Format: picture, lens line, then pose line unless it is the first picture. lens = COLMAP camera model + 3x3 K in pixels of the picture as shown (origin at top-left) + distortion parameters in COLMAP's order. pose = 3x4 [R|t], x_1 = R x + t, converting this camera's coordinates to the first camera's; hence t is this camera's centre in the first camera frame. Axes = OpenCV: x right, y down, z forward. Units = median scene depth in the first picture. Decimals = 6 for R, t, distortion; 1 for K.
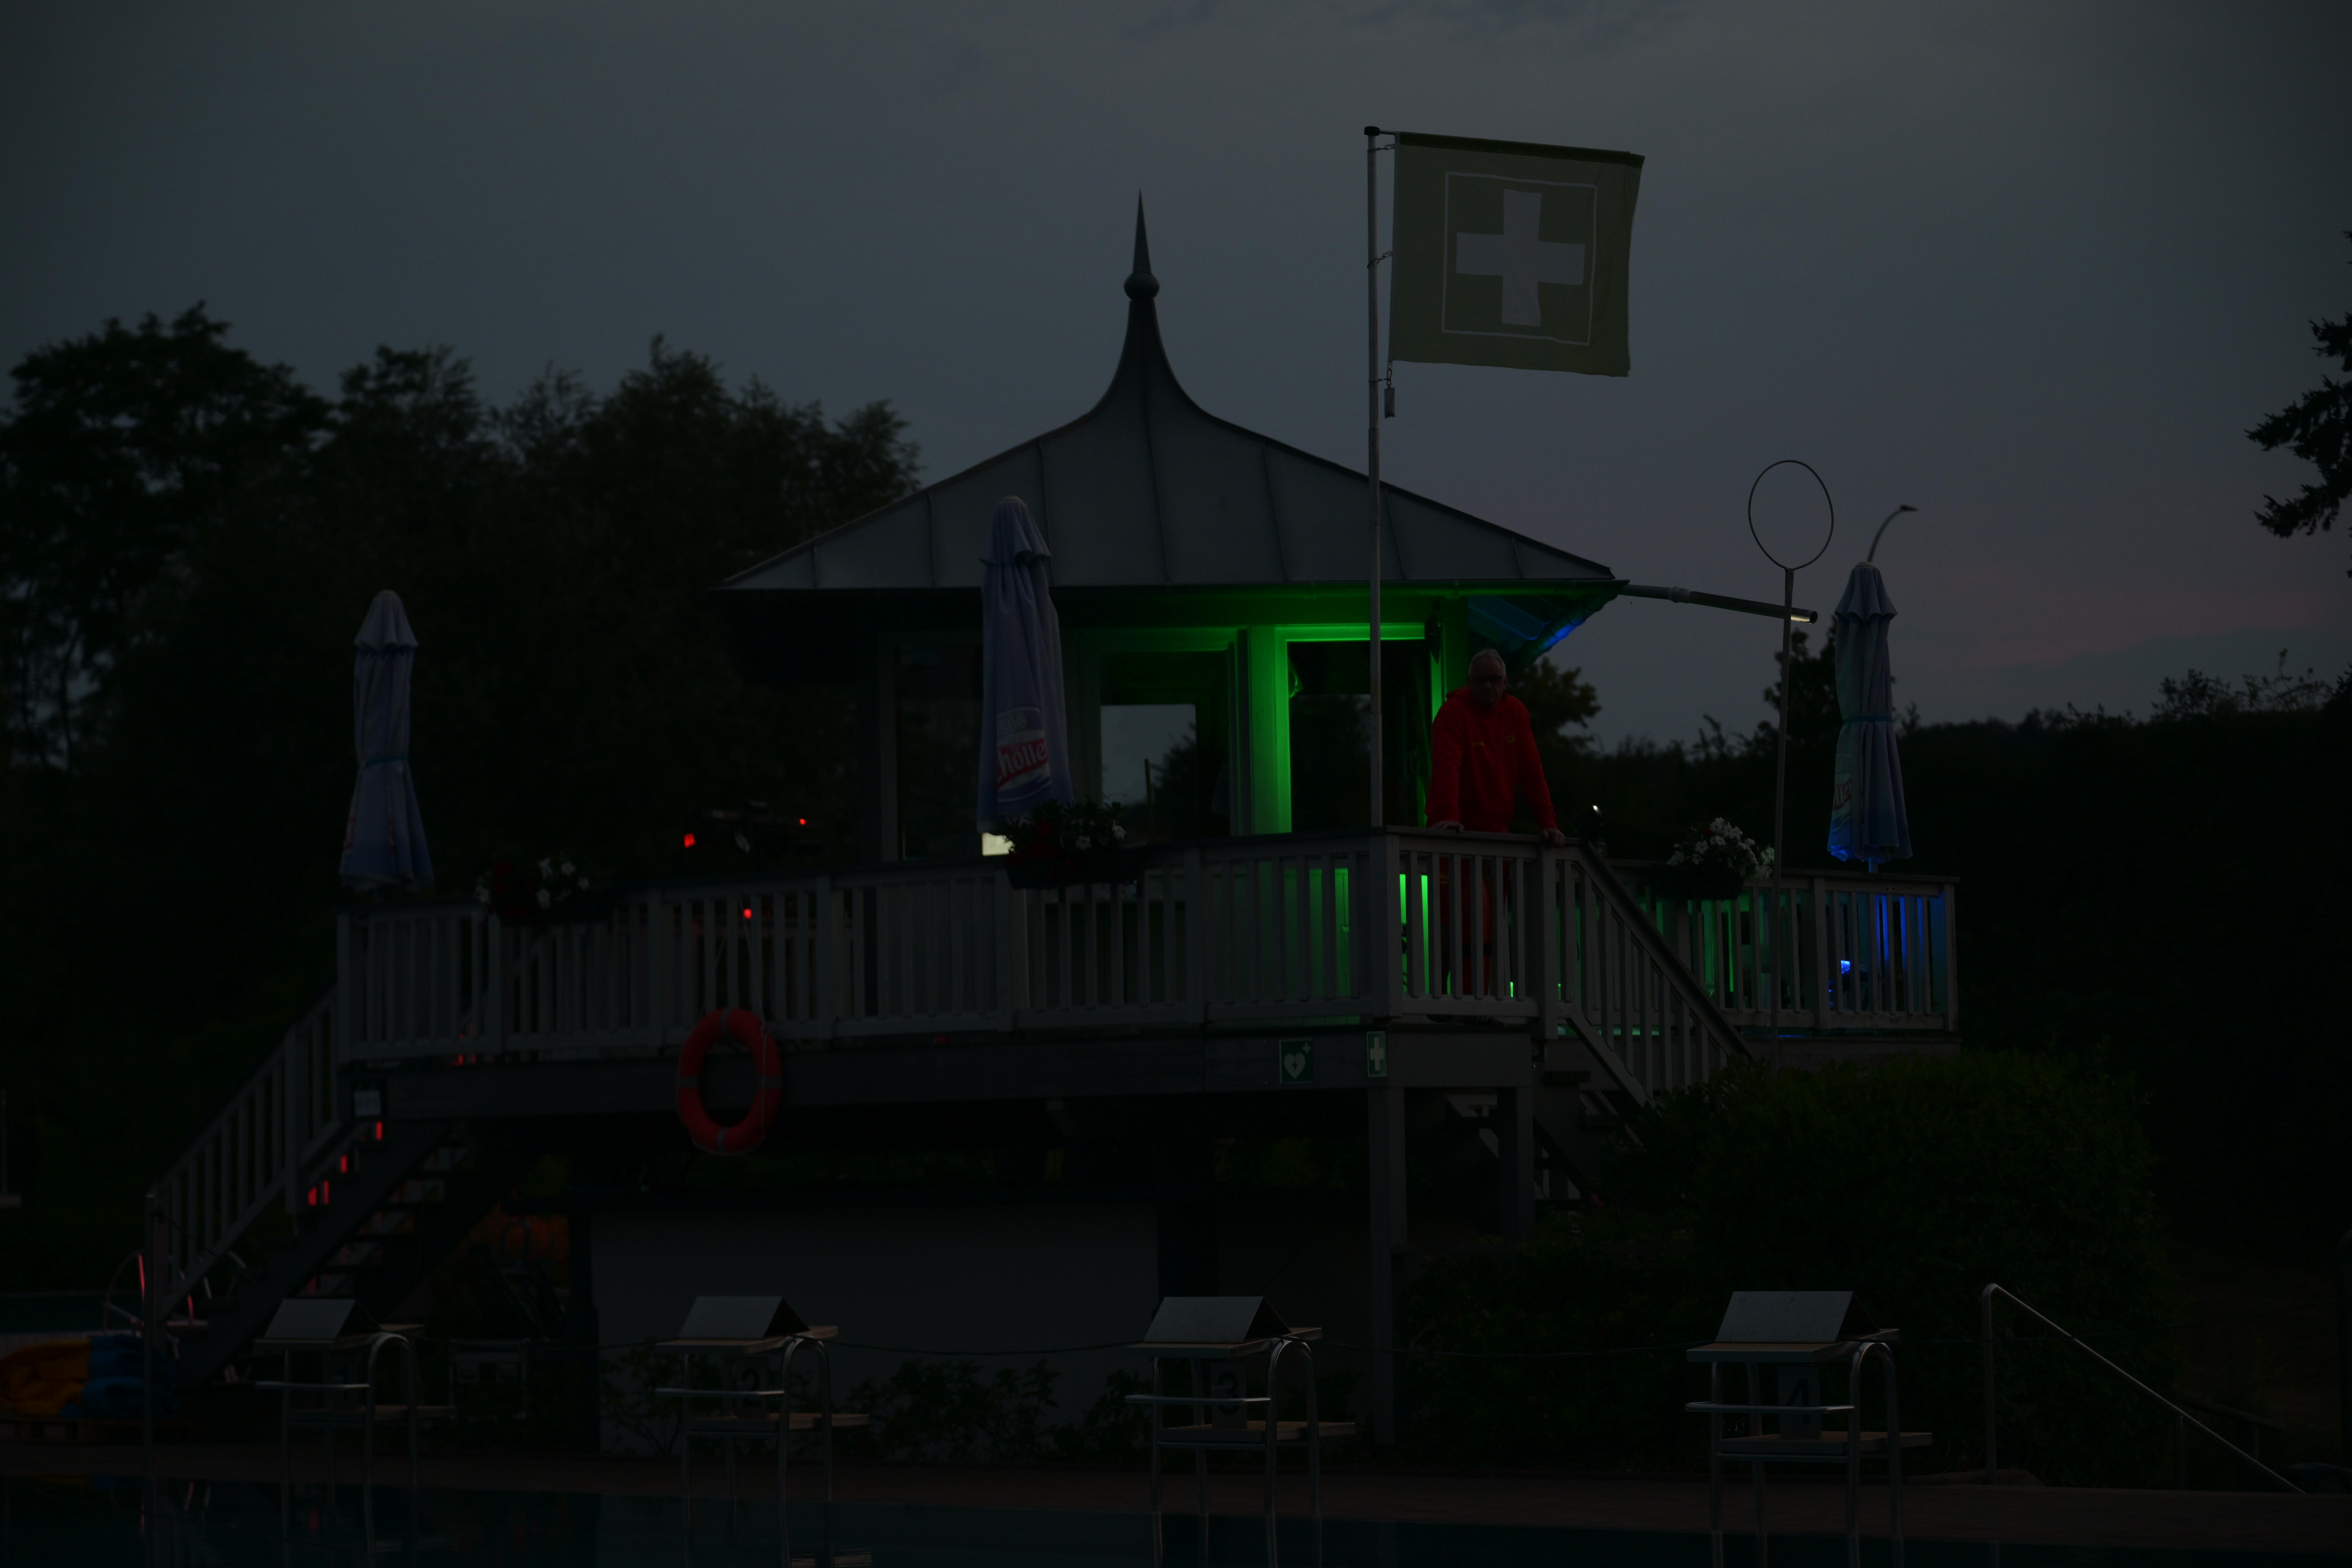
lens RADIAL K [[5299.3, 0, 1179.6], [0, 5299.3, 772.4], [0, 0, 1]] dist [0.006107, 0.000000]
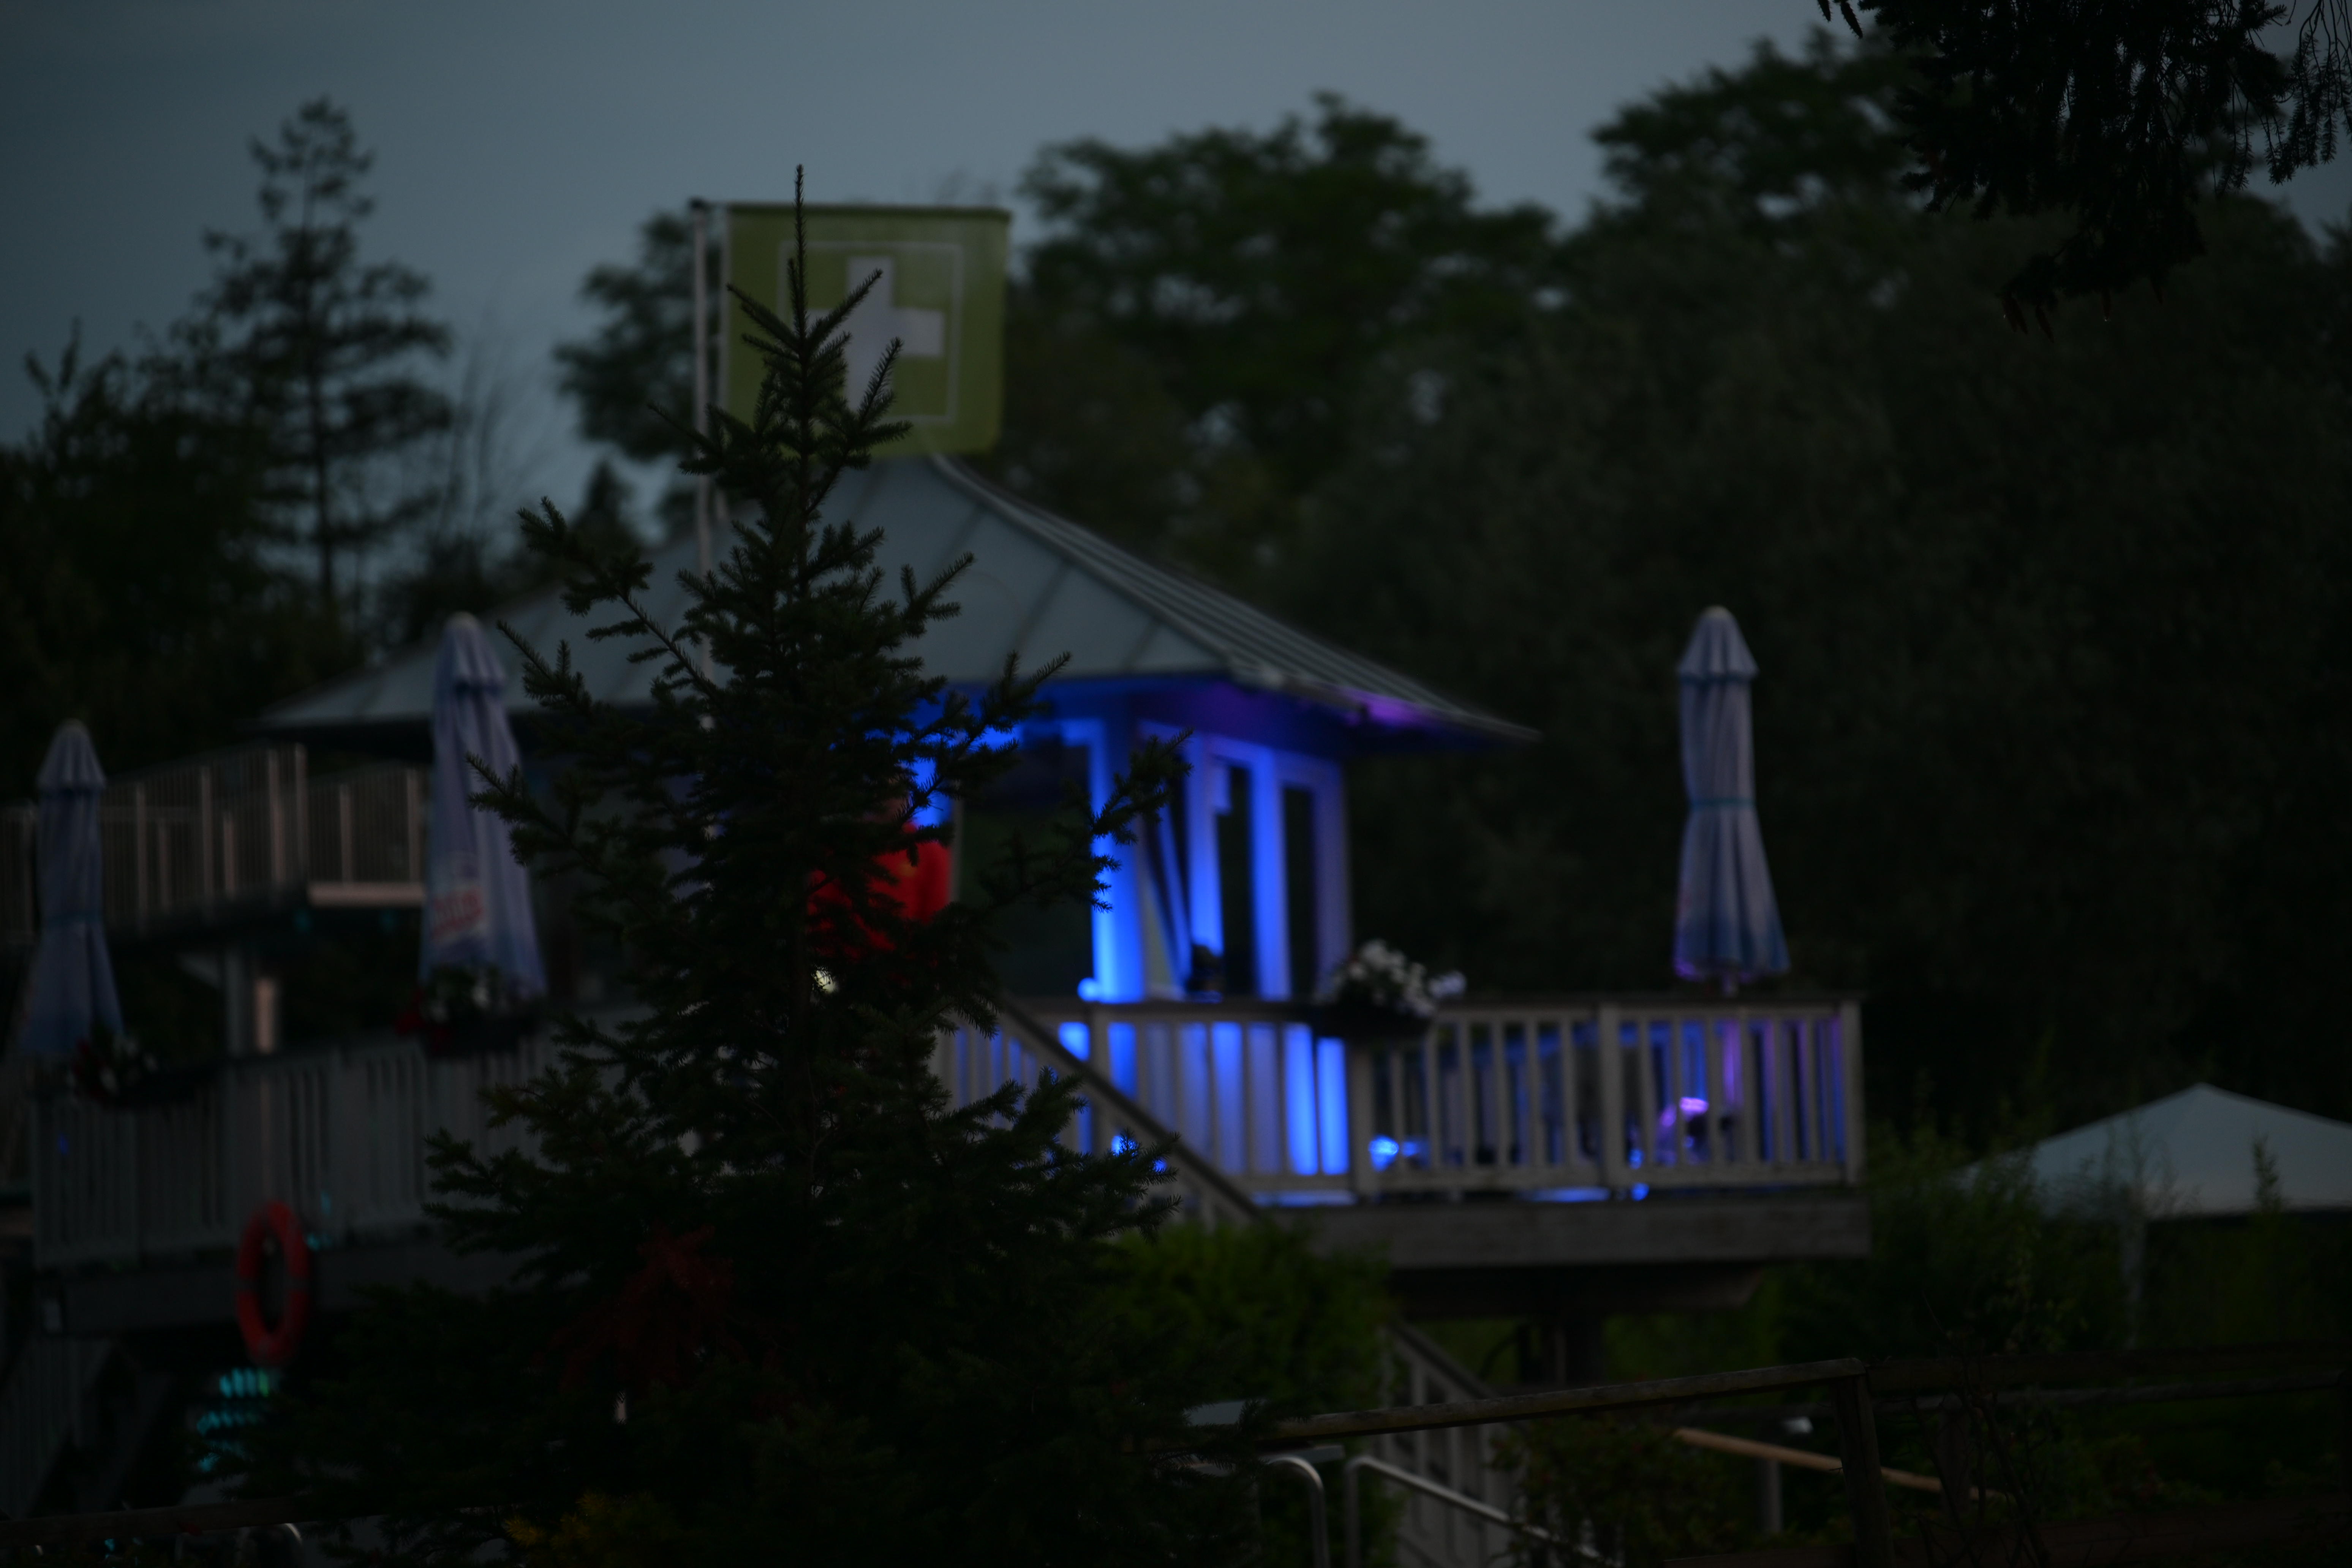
lens RADIAL K [[10042.8, 0, 1175.7], [0, 10042.8, 783.1], [0, 0, 1]] dist [0.098194, 0.000000]
pose [[0.936962, -0.039527, -0.347188, 0.589551], [0.042647, 0.999089, 0.001349, -0.019043], [0.346819, -0.016071, 0.937794, -0.477271]]
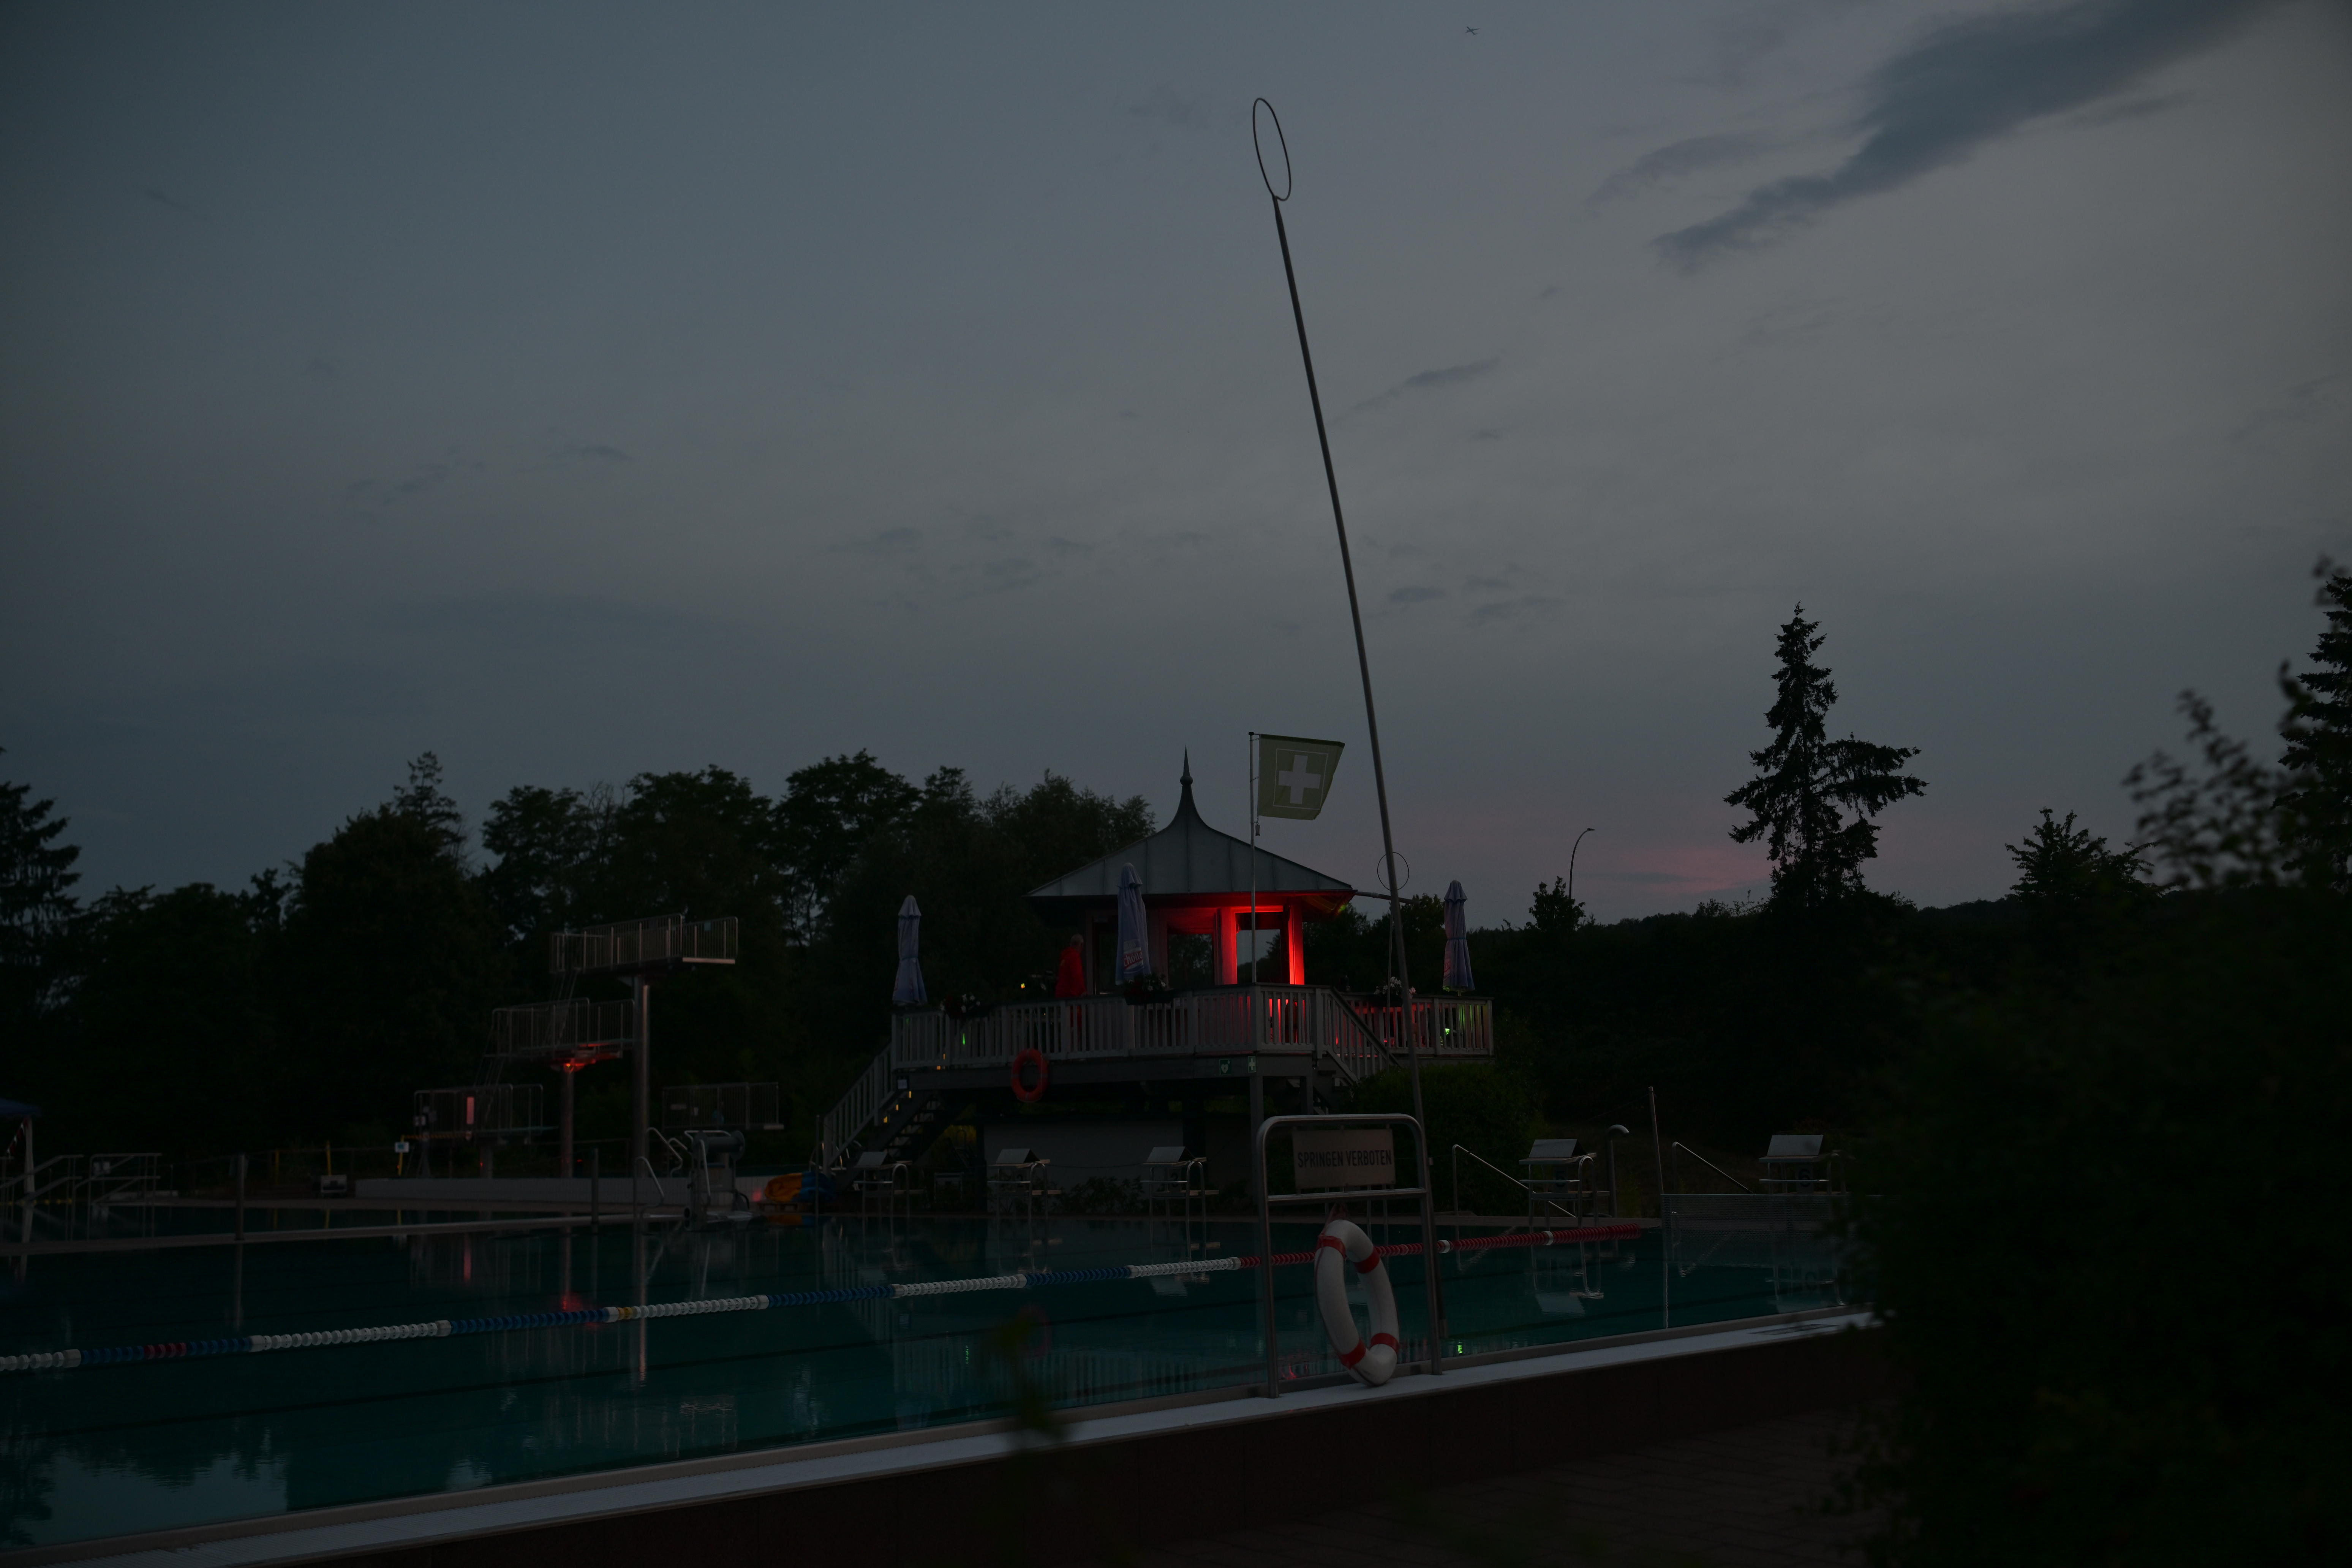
lens RADIAL K [[2383.0, 0, 1160.0], [0, 2383.0, 788.9], [0, 0, 1]] dist [0.015764, 0.000000]
pose [[0.997961, -0.011600, -0.062762, 0.056698], [0.007610, 0.997956, -0.063450, -0.010223], [0.063370, 0.062843, 0.996010, -0.218200]]
